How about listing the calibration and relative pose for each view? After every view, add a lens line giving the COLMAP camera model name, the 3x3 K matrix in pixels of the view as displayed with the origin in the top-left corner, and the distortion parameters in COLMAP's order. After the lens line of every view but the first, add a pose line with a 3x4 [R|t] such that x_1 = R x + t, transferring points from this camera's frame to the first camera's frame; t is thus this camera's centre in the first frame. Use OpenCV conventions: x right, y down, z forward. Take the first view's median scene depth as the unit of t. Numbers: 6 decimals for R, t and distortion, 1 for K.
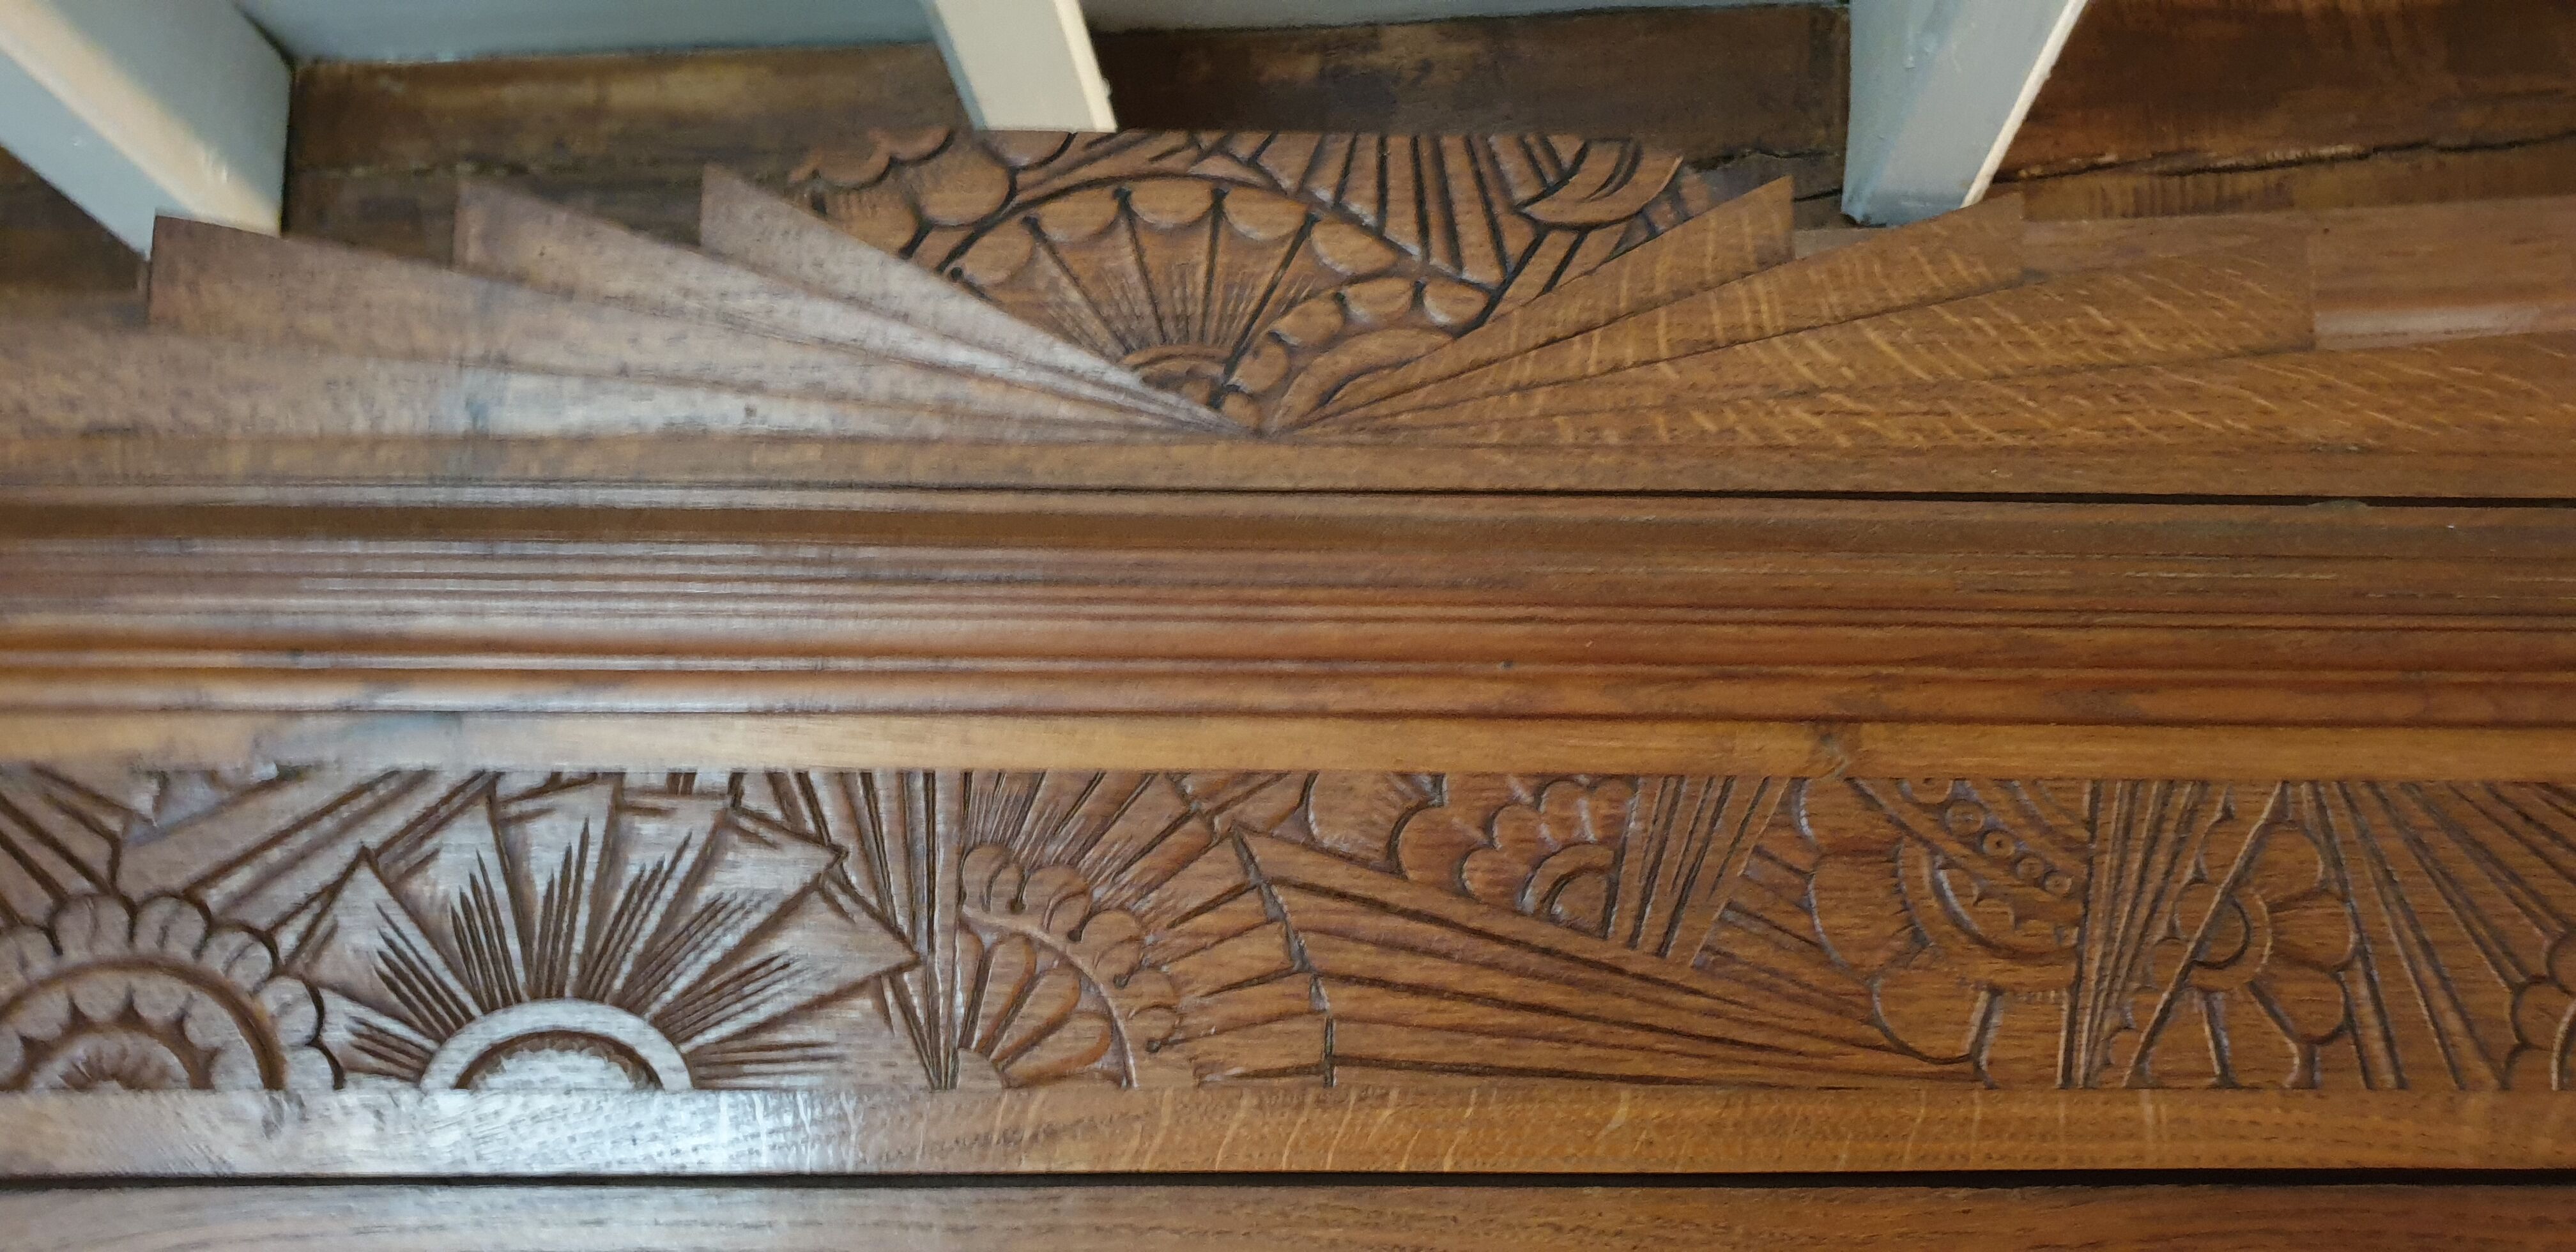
lens RADIAL K [[2024.7, 0, 1273.8], [0, 2024.7, 644.0], [0, 0, 1]] dist [0.006782, -0.003027]
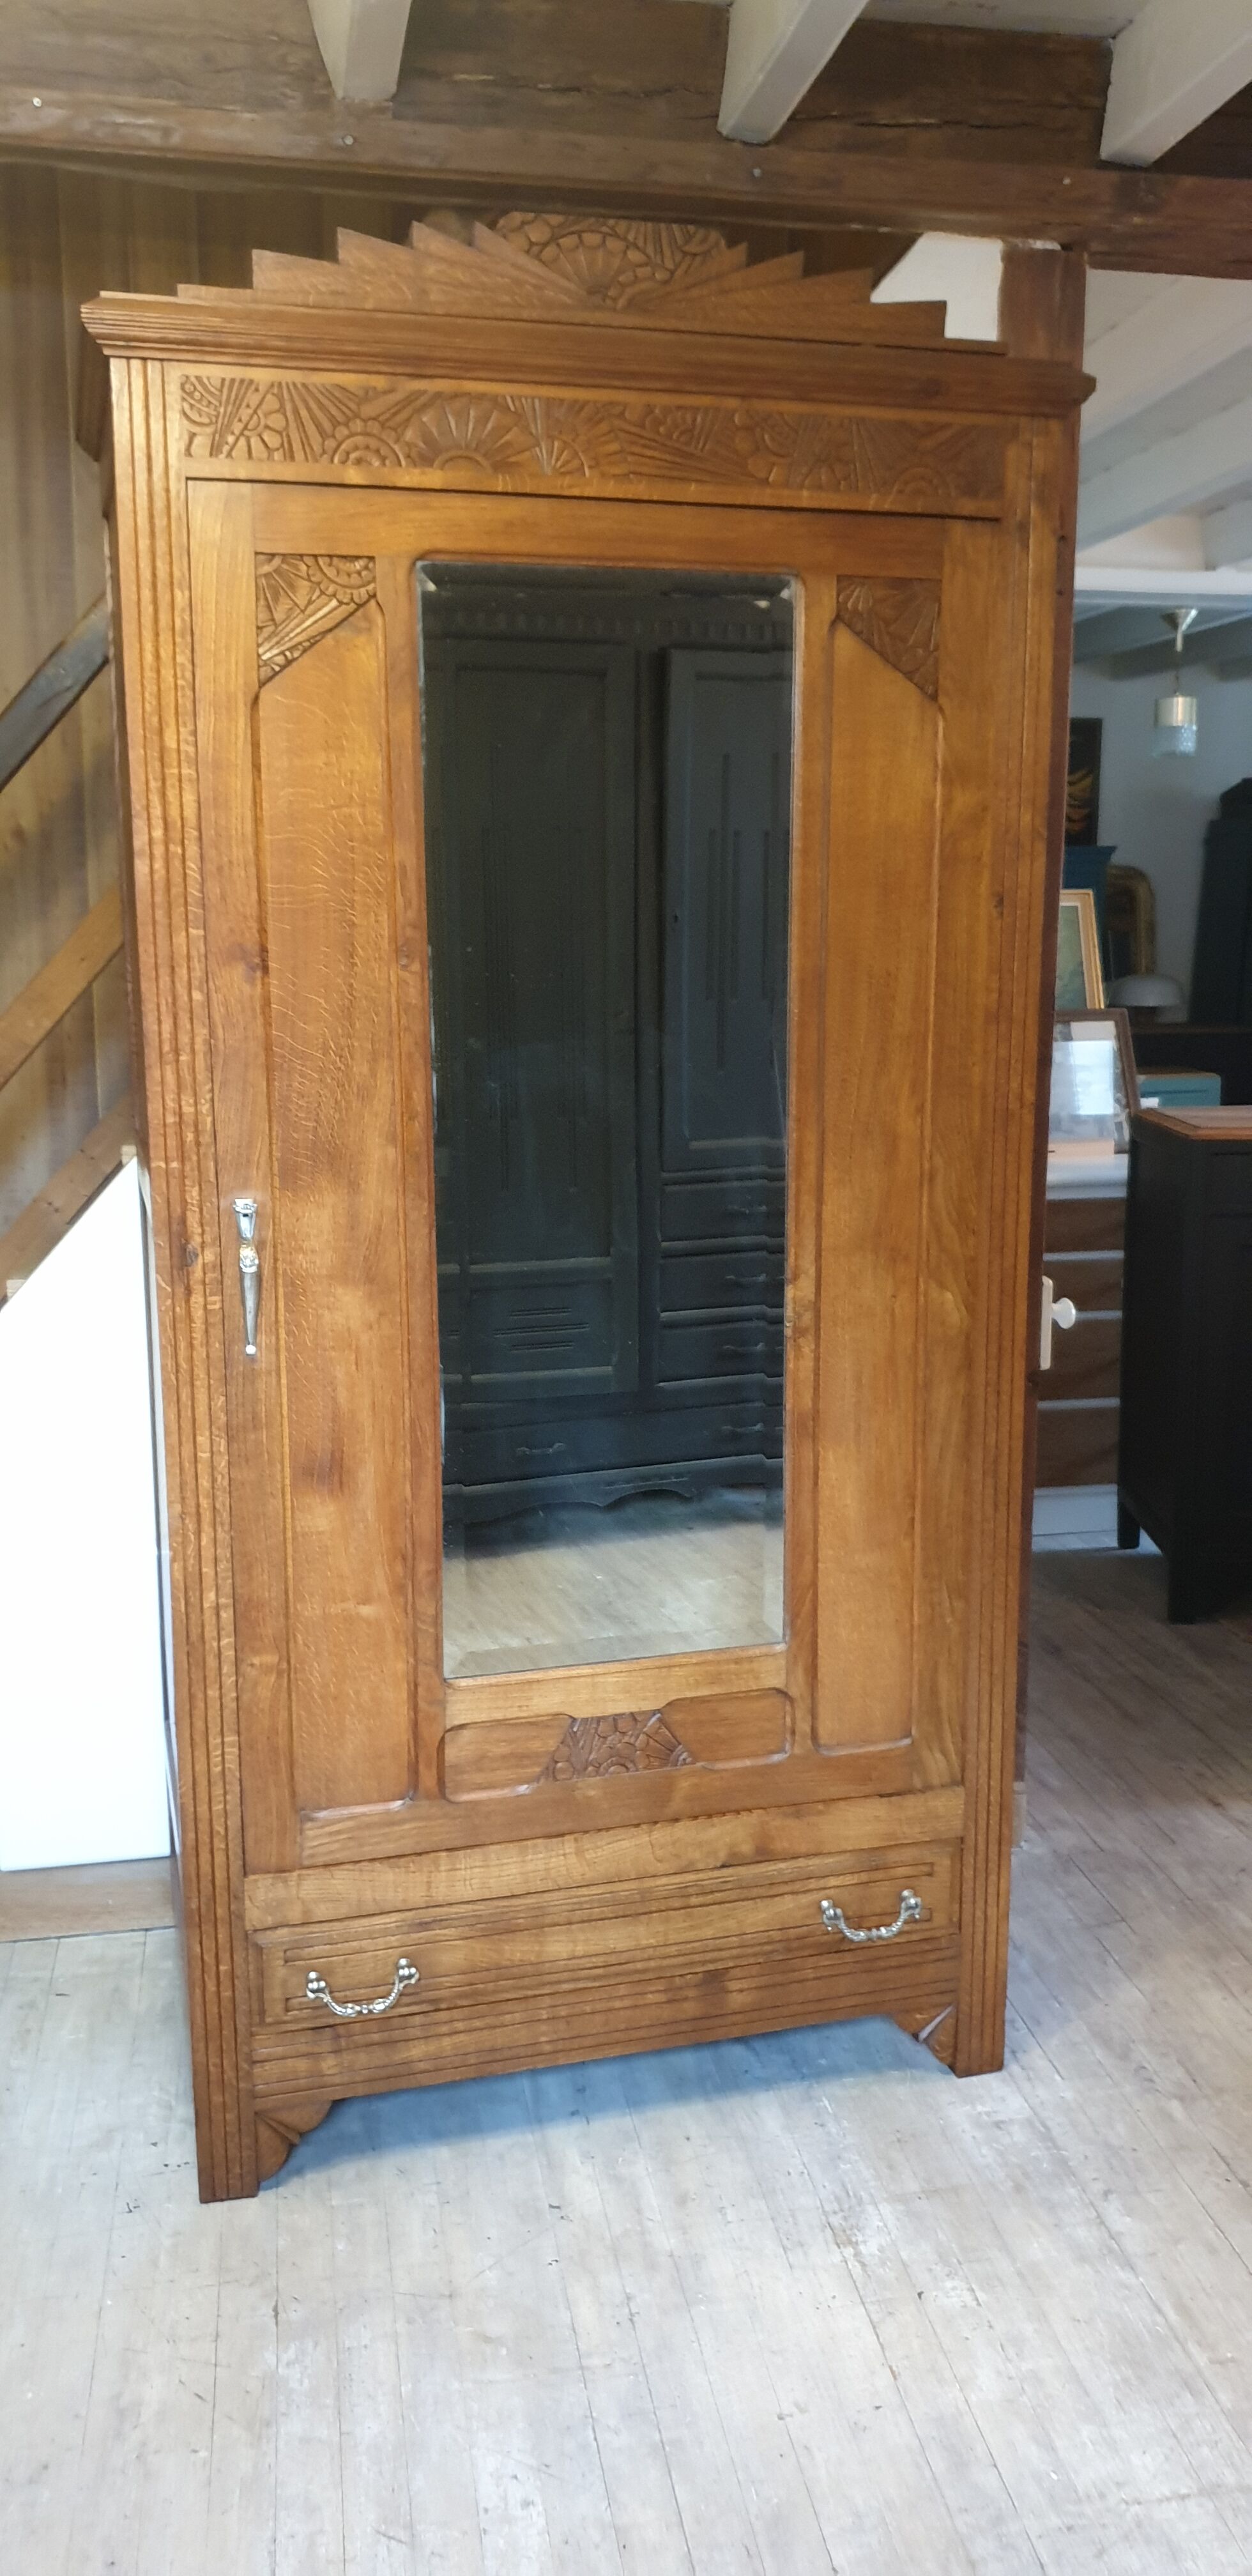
lens RADIAL K [[2024.7, 0, 620.9], [0, 2024.7, 1286.0], [0, 0, 1]] dist [0.006782, -0.003027]
pose [[0.975437, -0.038519, 0.216886, -0.992742], [-0.062336, 0.896079, 0.439496, -0.144997], [-0.211276, -0.442221, 0.871667, -3.550443]]
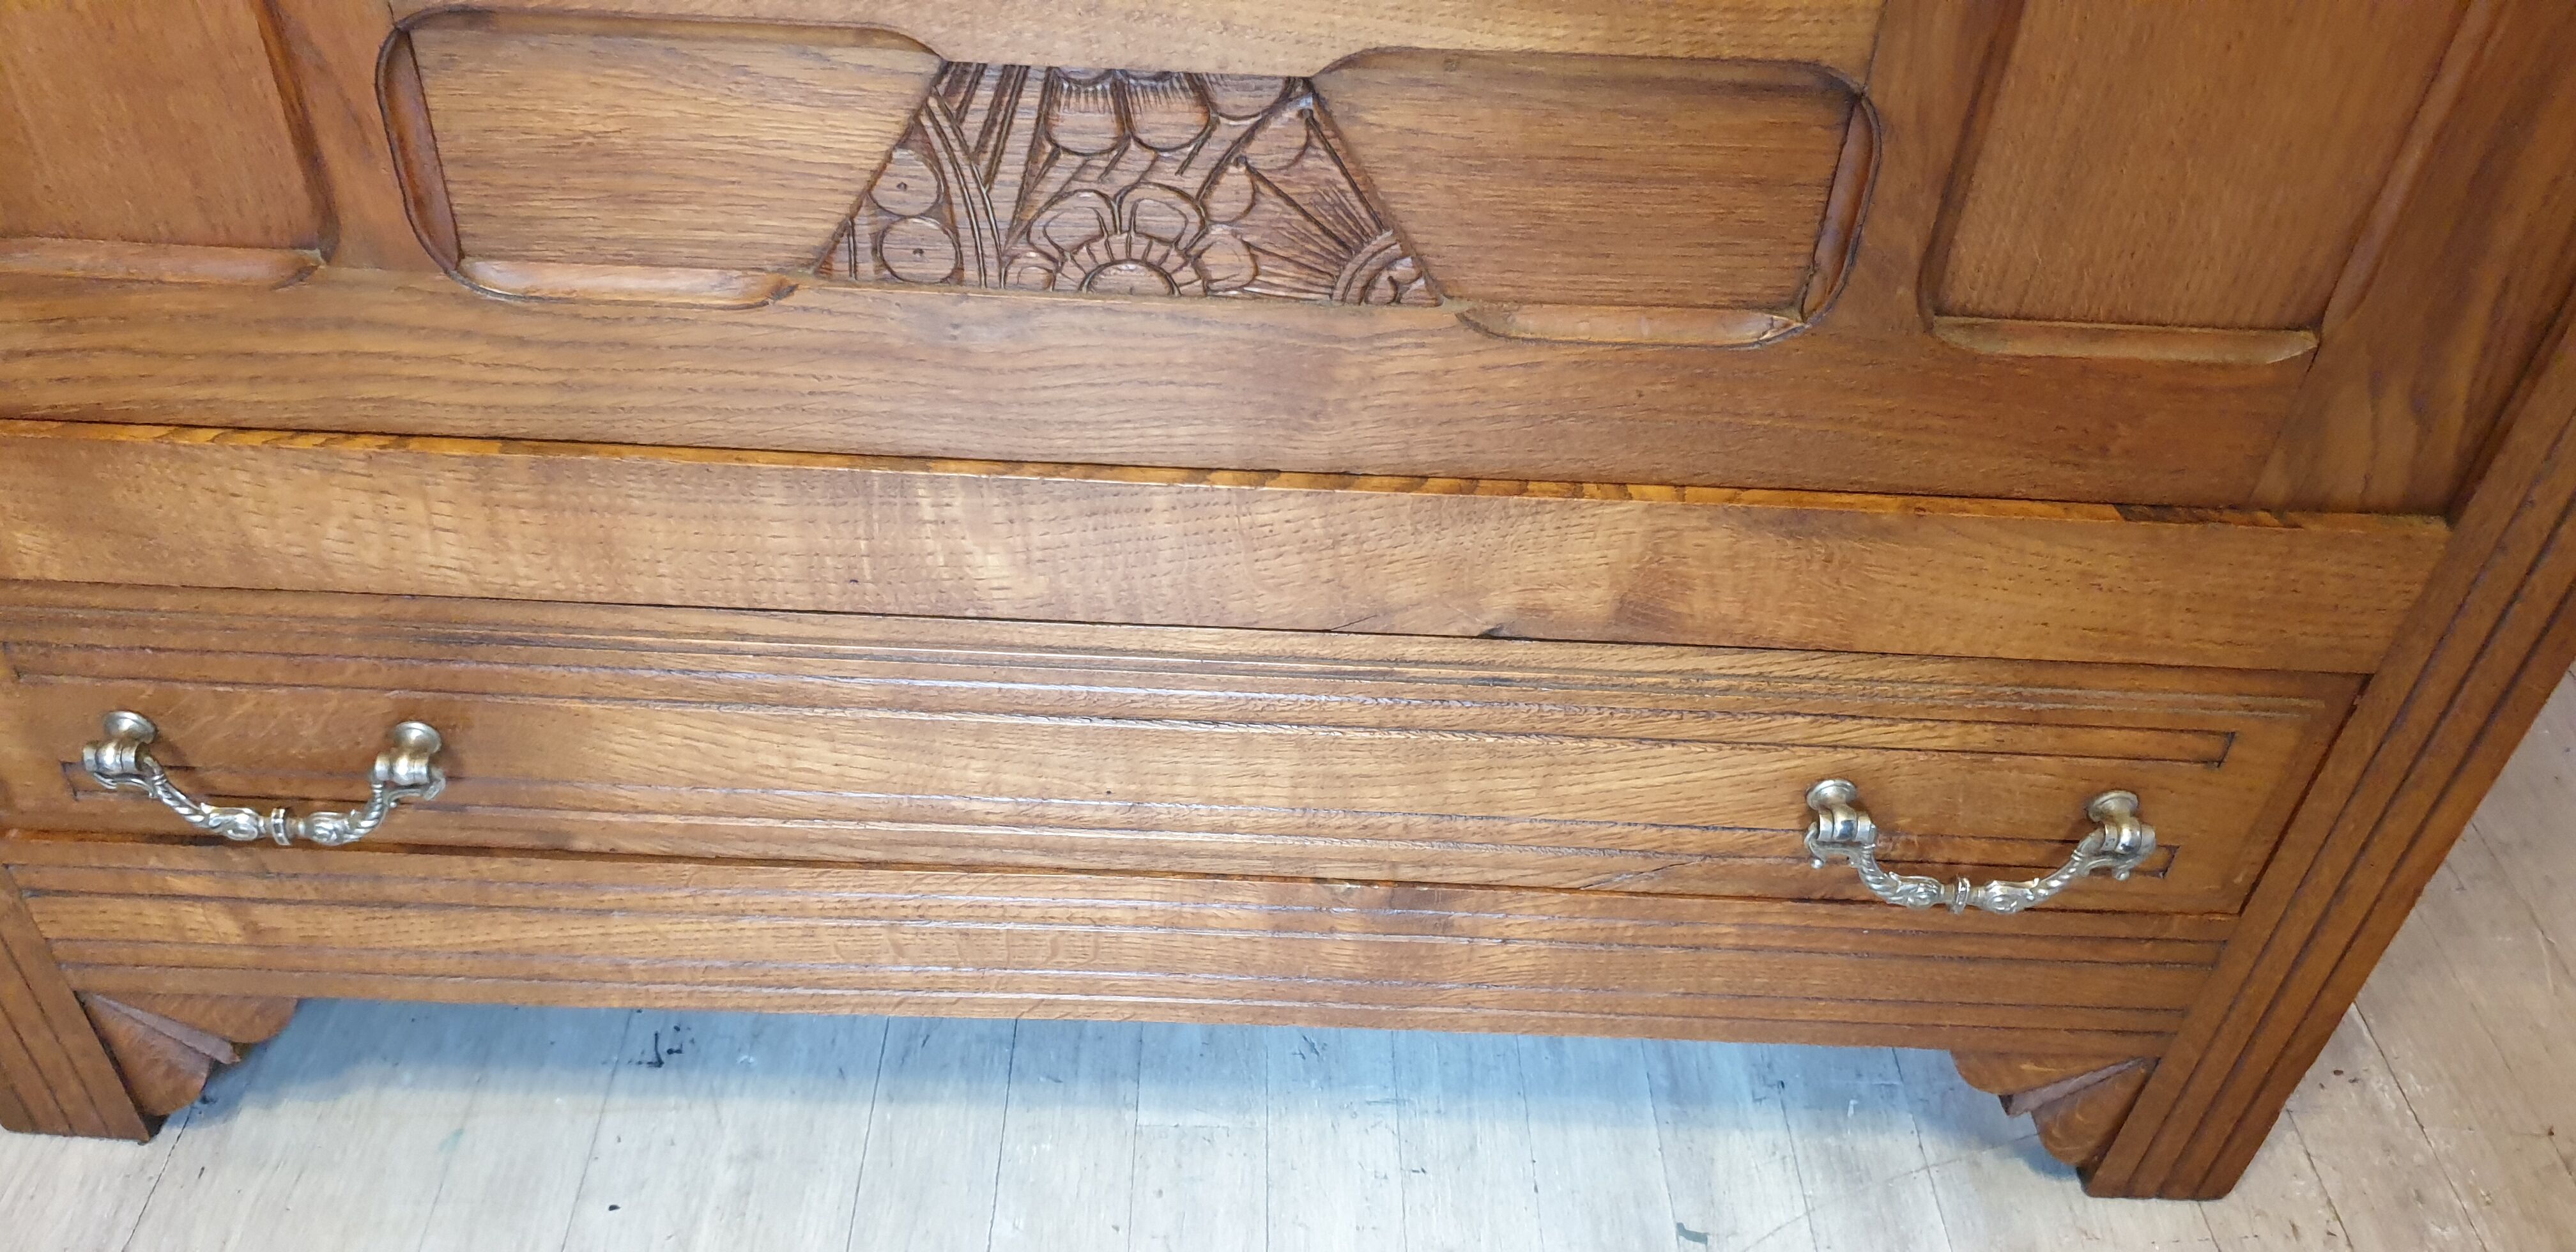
lens RADIAL K [[2024.7, 0, 1245.9], [0, 2024.7, 556.2], [0, 0, 1]] dist [0.006782, -0.003027]
pose [[0.997134, 0.075073, -0.009379, 0.105773], [-0.035015, 0.567822, 0.822407, 2.080662], [0.067066, -0.819721, 0.568823, -0.691367]]
